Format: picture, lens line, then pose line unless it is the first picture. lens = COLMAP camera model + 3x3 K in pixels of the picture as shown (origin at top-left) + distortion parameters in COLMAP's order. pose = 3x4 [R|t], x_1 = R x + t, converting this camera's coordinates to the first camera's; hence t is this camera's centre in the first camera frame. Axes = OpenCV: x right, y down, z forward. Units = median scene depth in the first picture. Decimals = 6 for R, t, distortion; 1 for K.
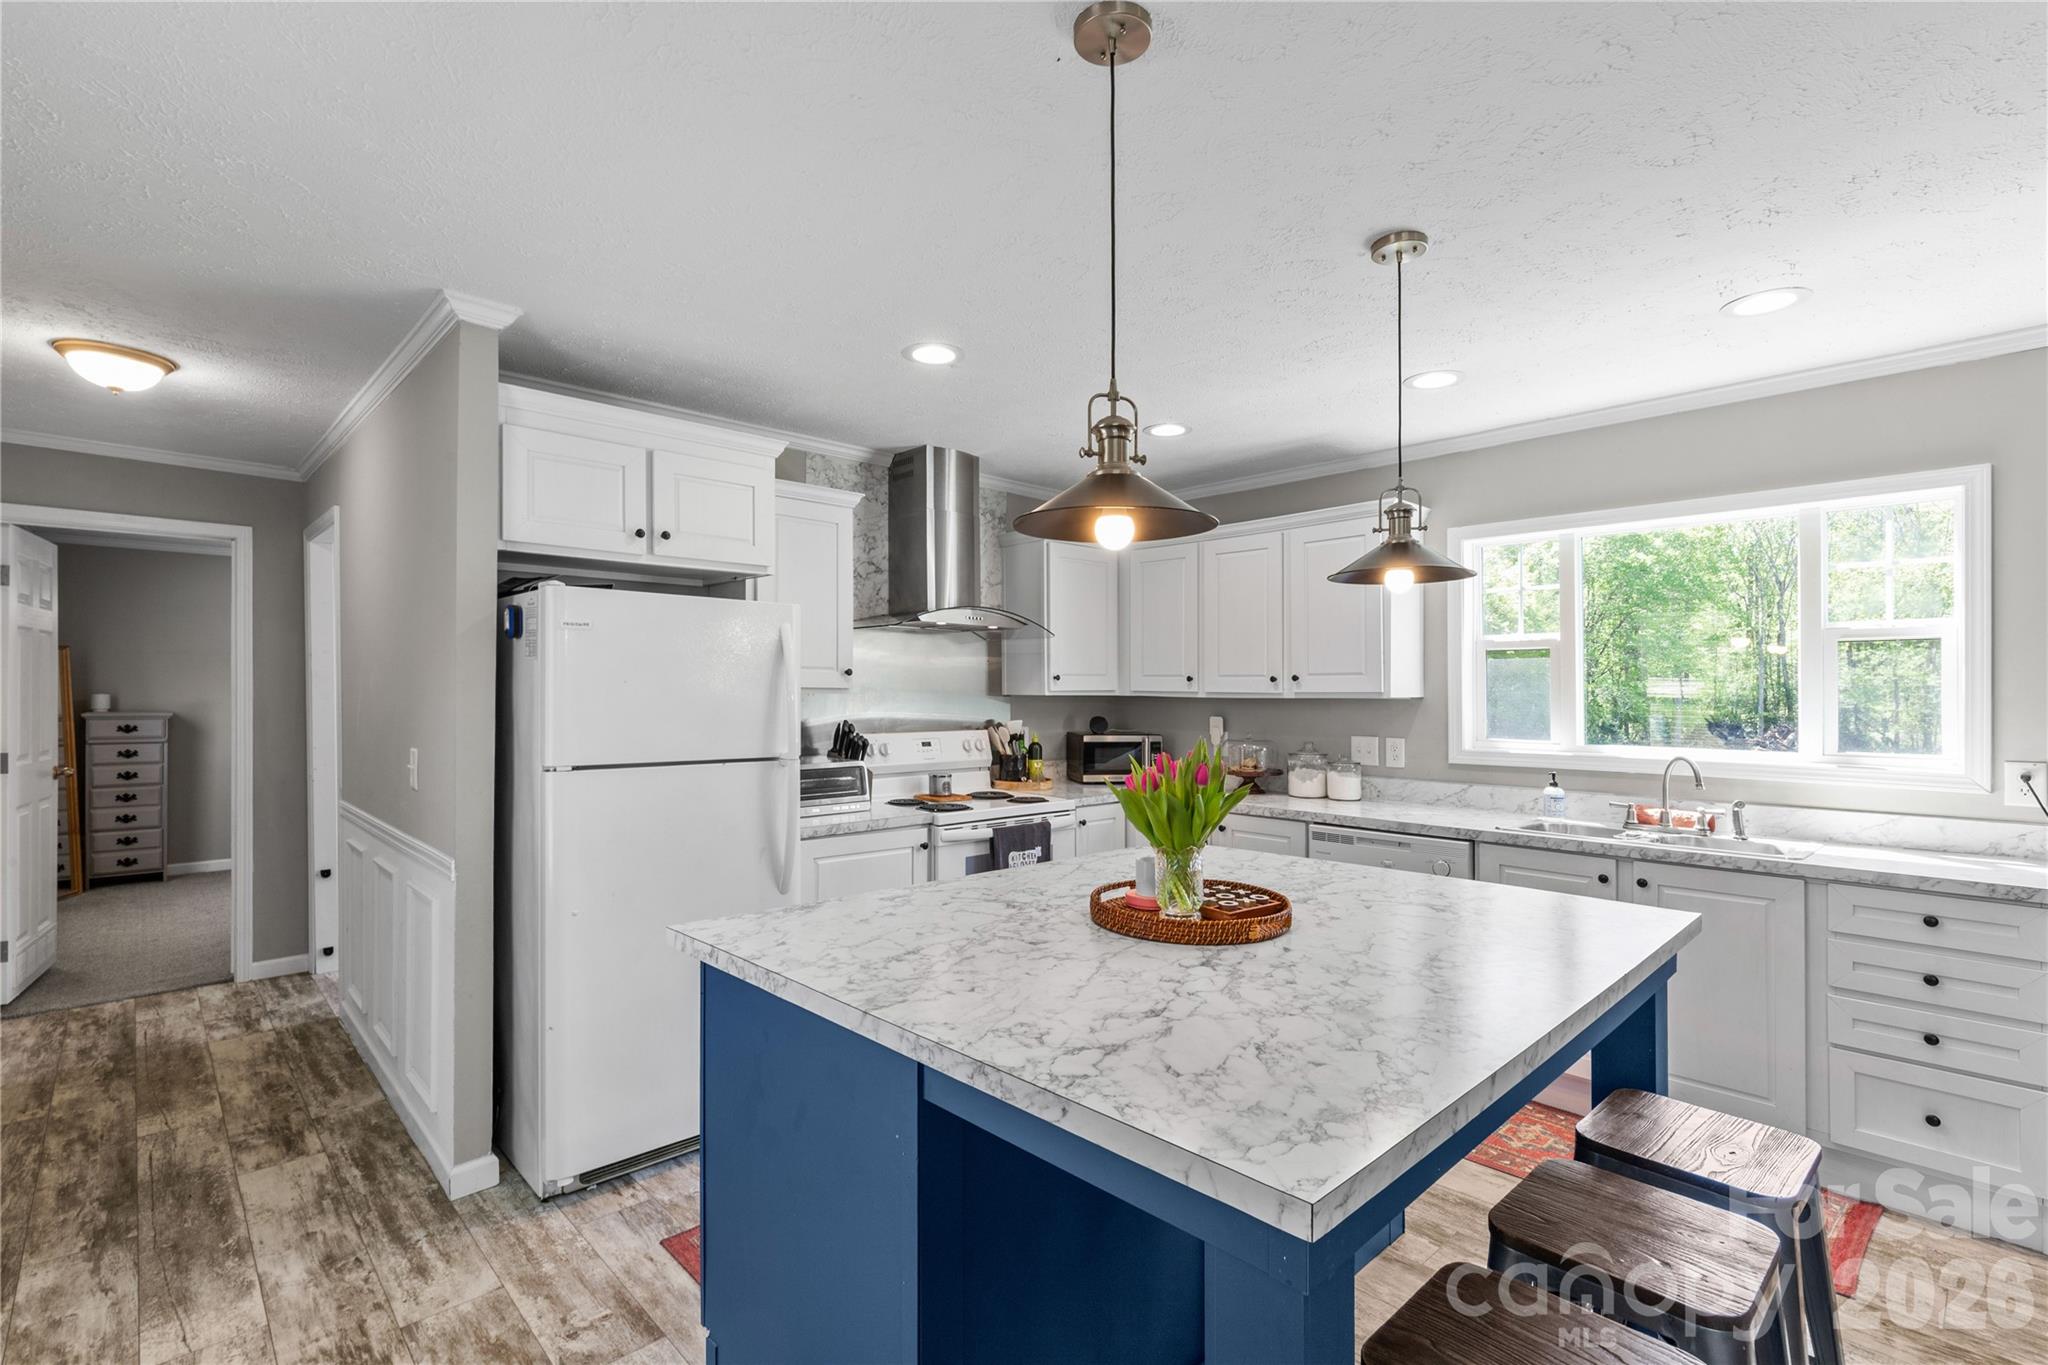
lens RADIAL K [[944.2, 0, 1024.0], [0, 944.2, 682.5], [0, 0, 1]] dist [0.001389, 0.000283]
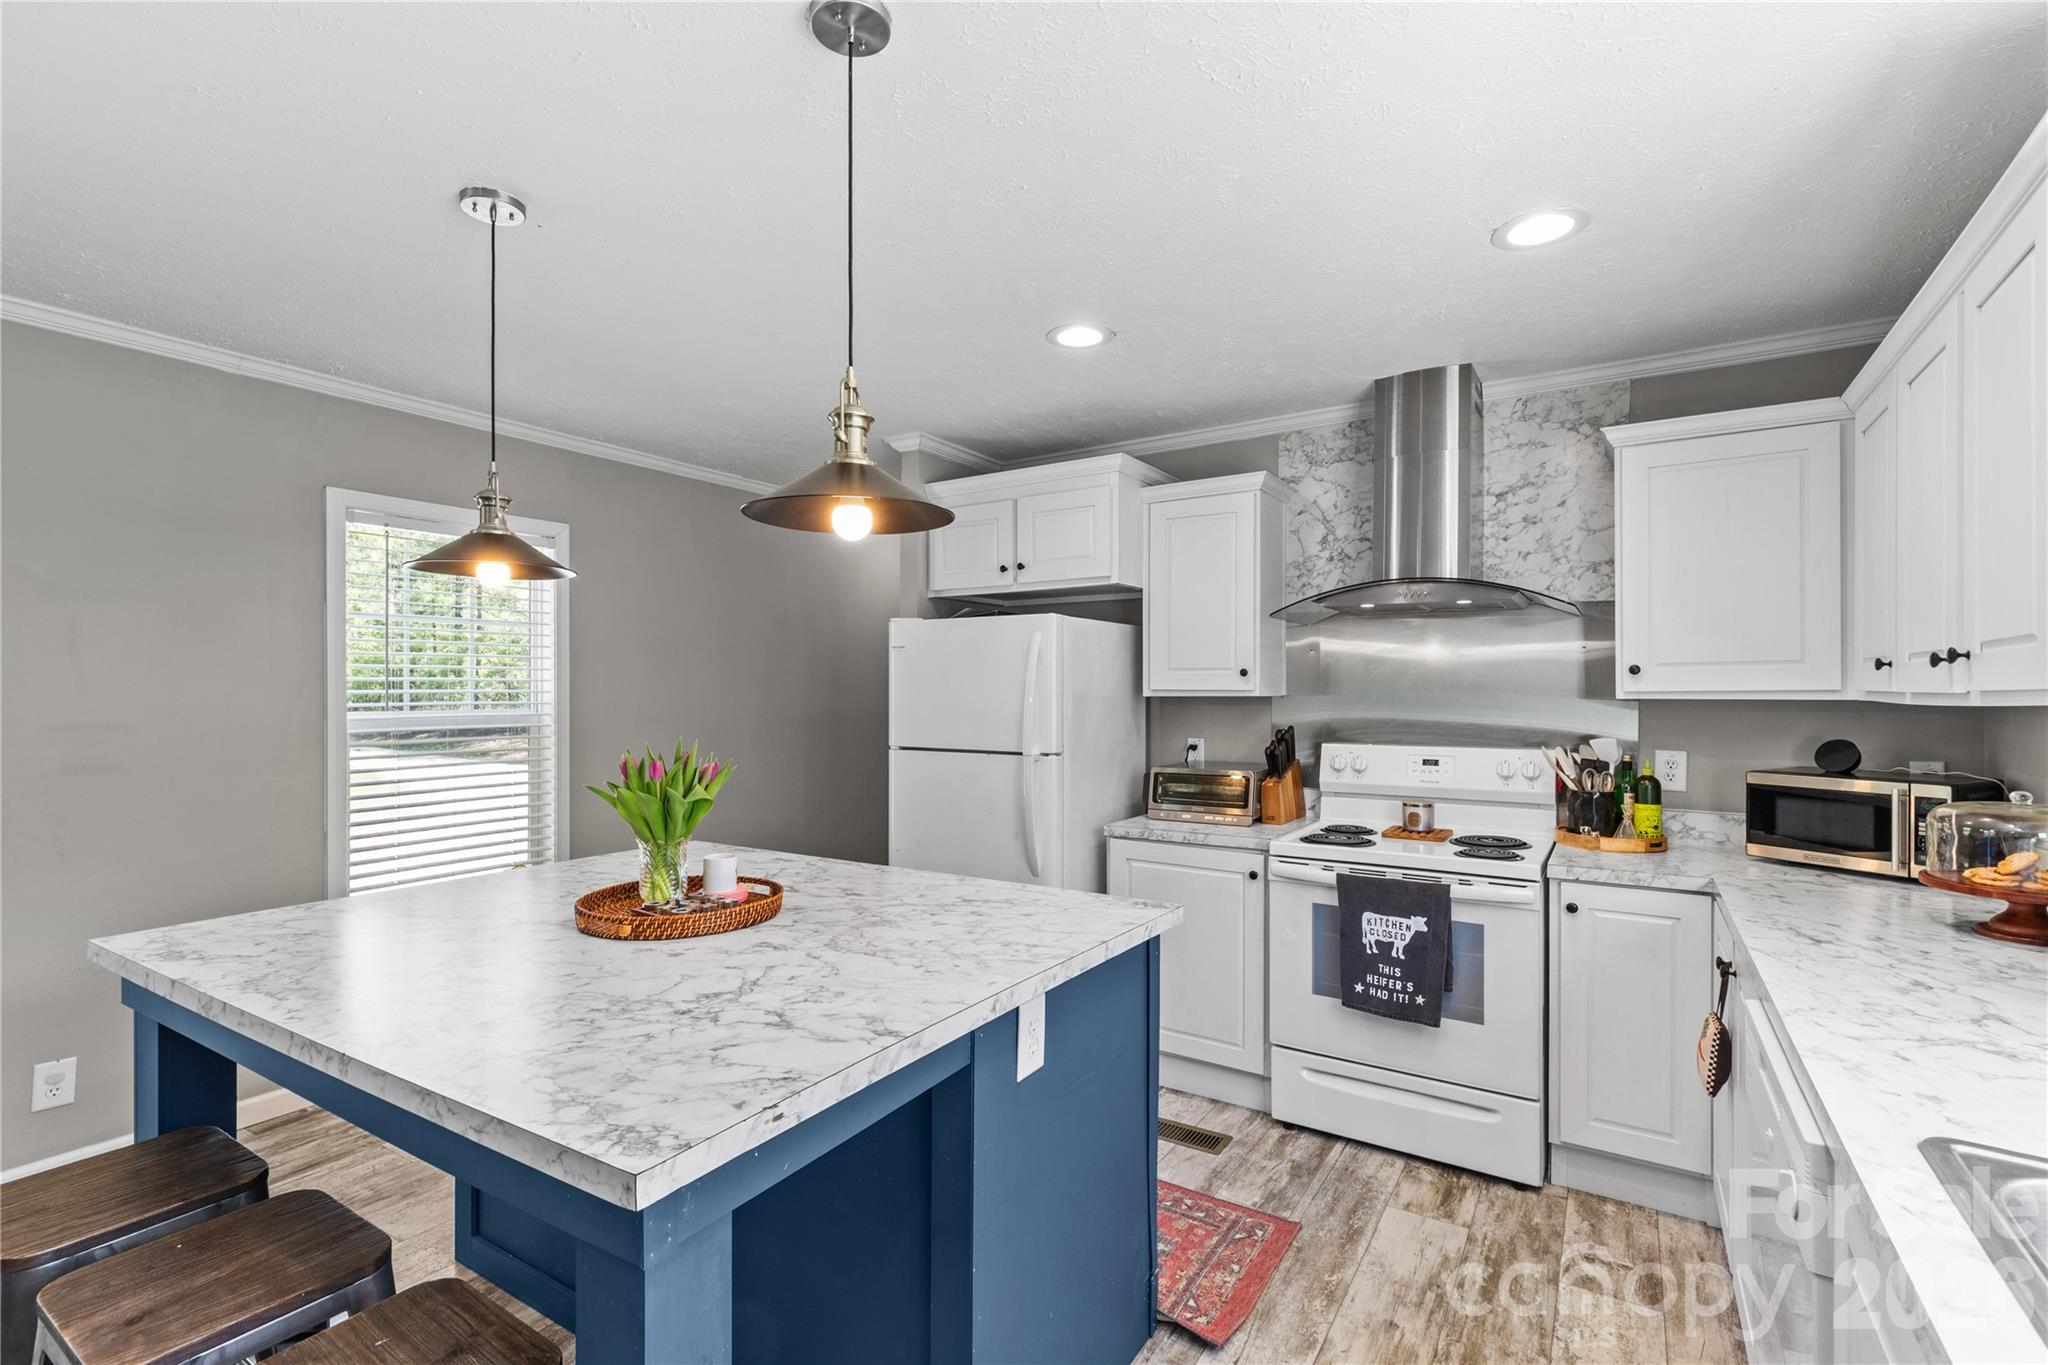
lens RADIAL K [[955.3, 0, 1018.6], [0, 955.3, 723.5], [0, 0, 1]] dist [0.037964, 0.000012]
pose [[0.245136, 0.024436, -0.969181, 0.982700], [0.002508, 0.999663, 0.025839, 0.020634], [0.969486, -0.008765, 0.244992, 0.823379]]
